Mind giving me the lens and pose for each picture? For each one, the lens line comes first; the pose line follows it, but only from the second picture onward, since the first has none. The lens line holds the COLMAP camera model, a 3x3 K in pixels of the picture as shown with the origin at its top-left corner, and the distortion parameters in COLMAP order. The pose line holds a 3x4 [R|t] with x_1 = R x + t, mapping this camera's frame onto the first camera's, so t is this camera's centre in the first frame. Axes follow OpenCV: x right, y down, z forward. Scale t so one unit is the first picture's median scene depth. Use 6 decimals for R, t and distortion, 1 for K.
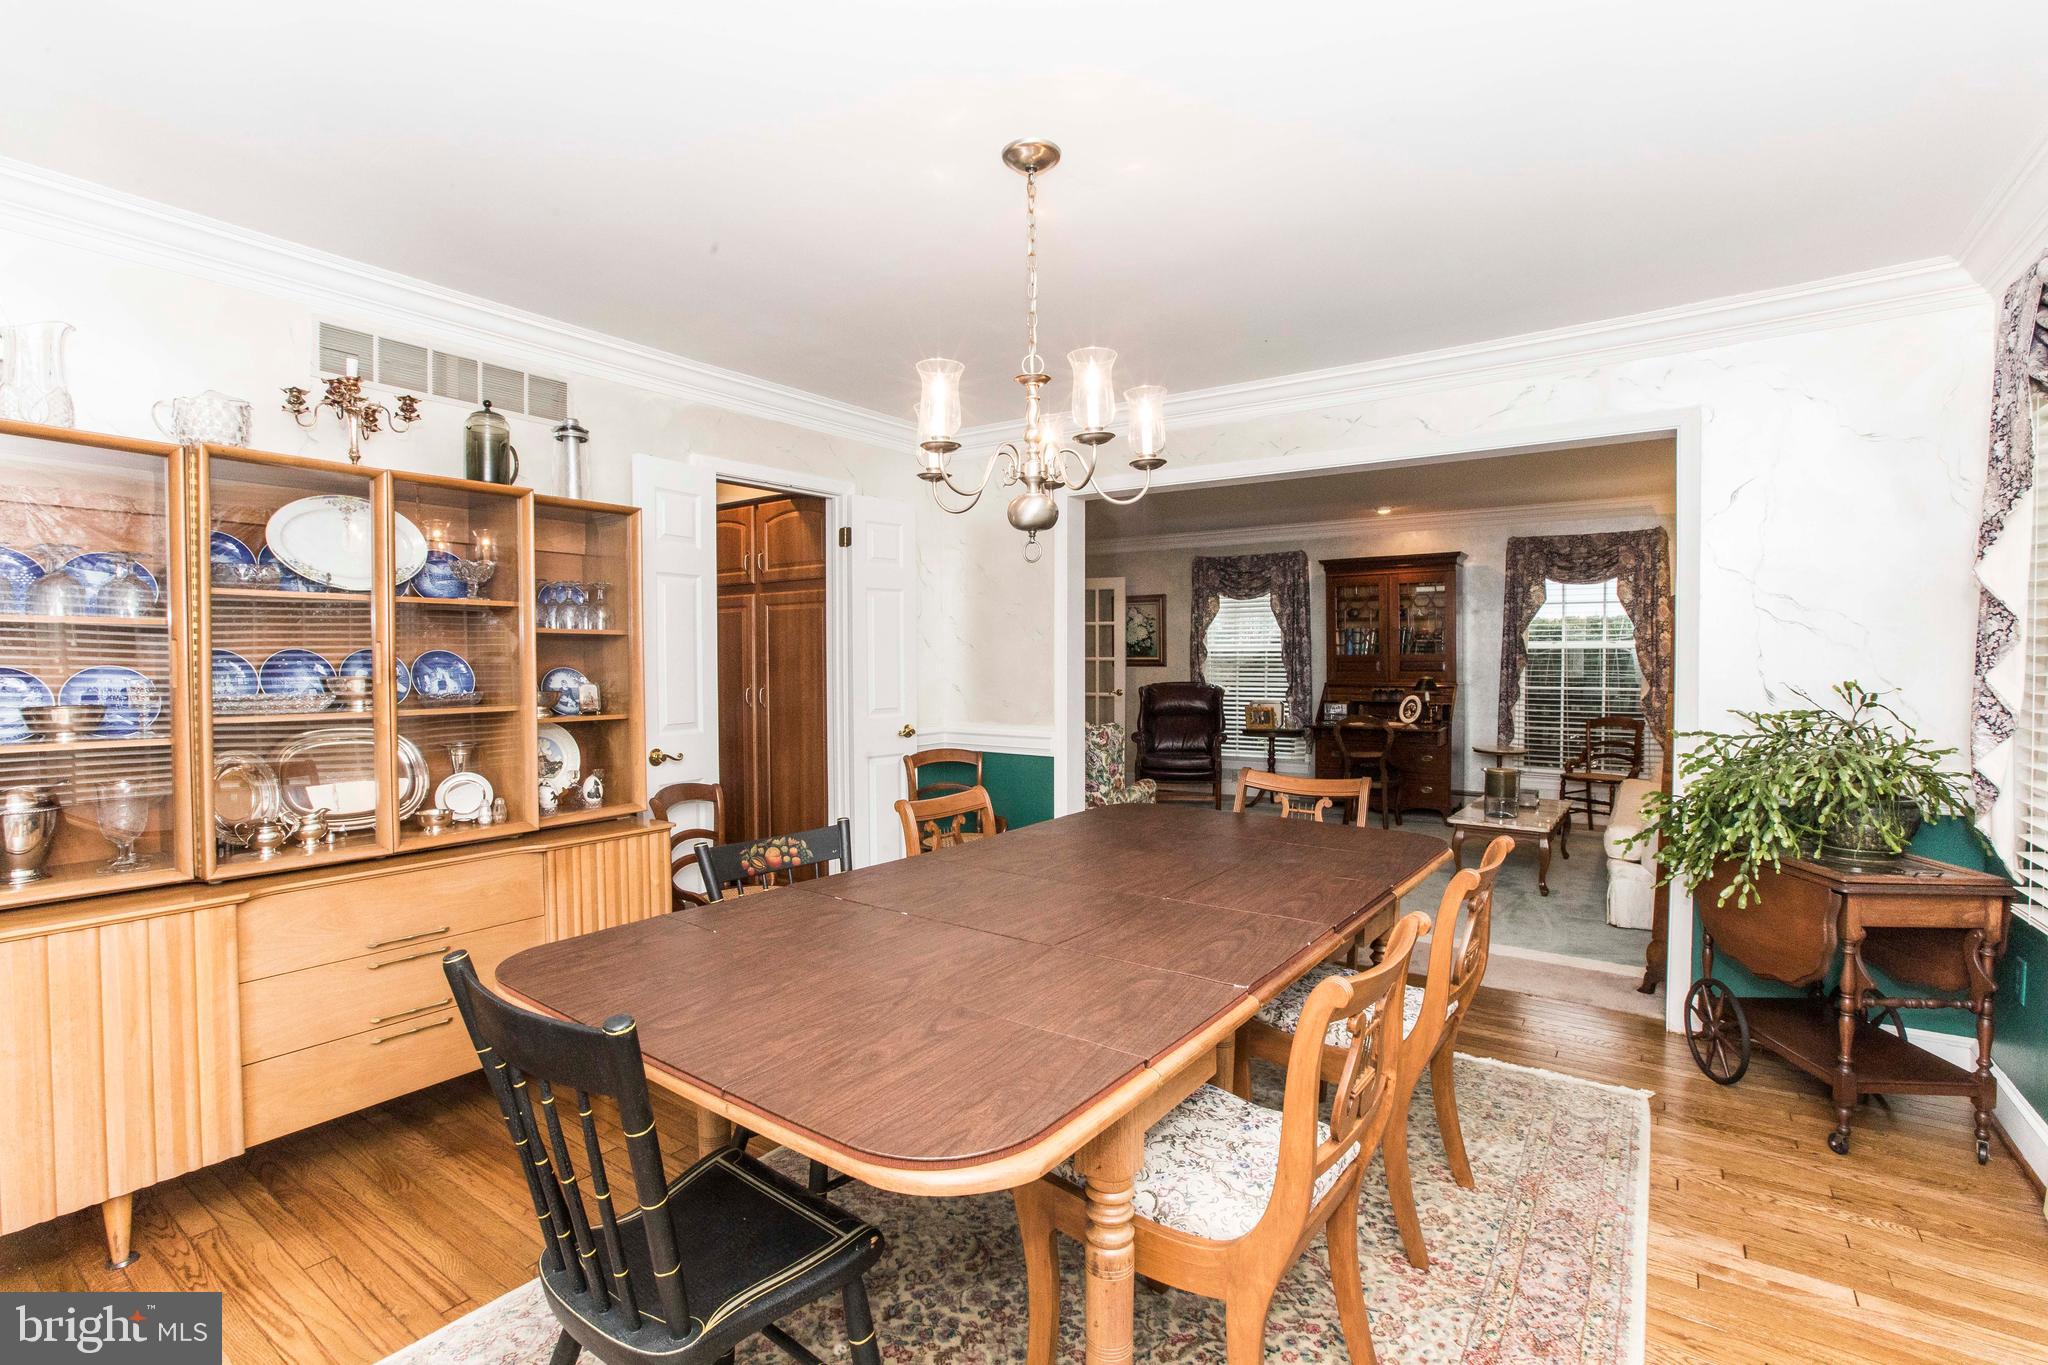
lens RADIAL K [[937.6, 0, 1016.1], [0, 937.6, 681.8], [0, 0, 1]] dist [-0.057524, 0.019238]
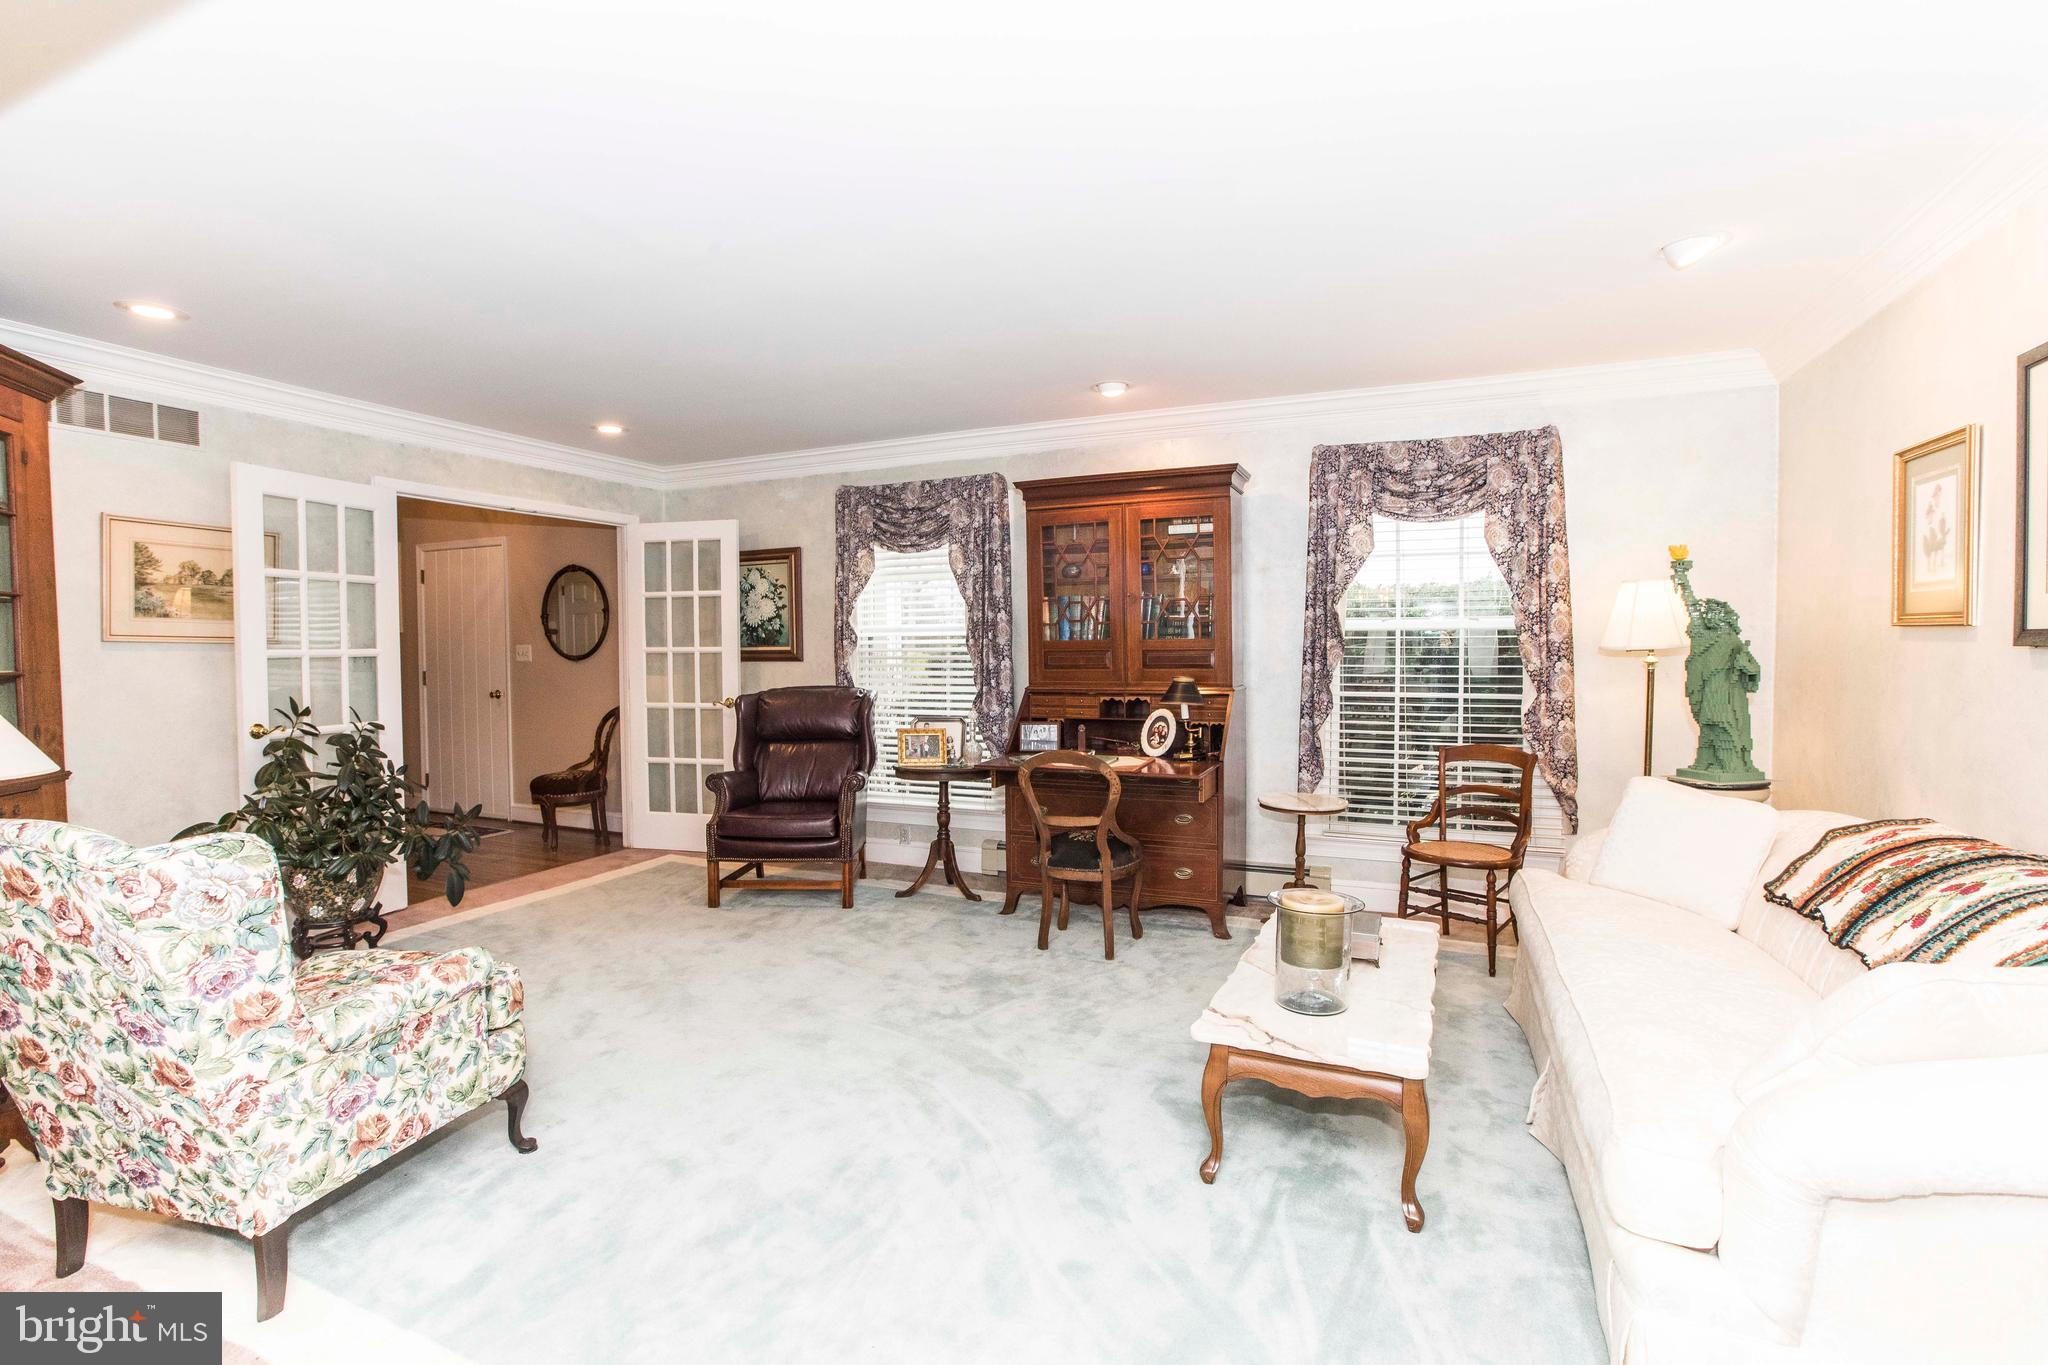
lens RADIAL K [[937.6, 0, 1016.1], [0, 937.6, 681.8], [0, 0, 1]] dist [-0.057524, 0.019238]
pose [[0.980896, -0.009575, 0.194298, 0.220040], [0.007944, 0.999926, 0.009171, -0.008794], [-0.194372, -0.007452, 0.980900, 0.433300]]
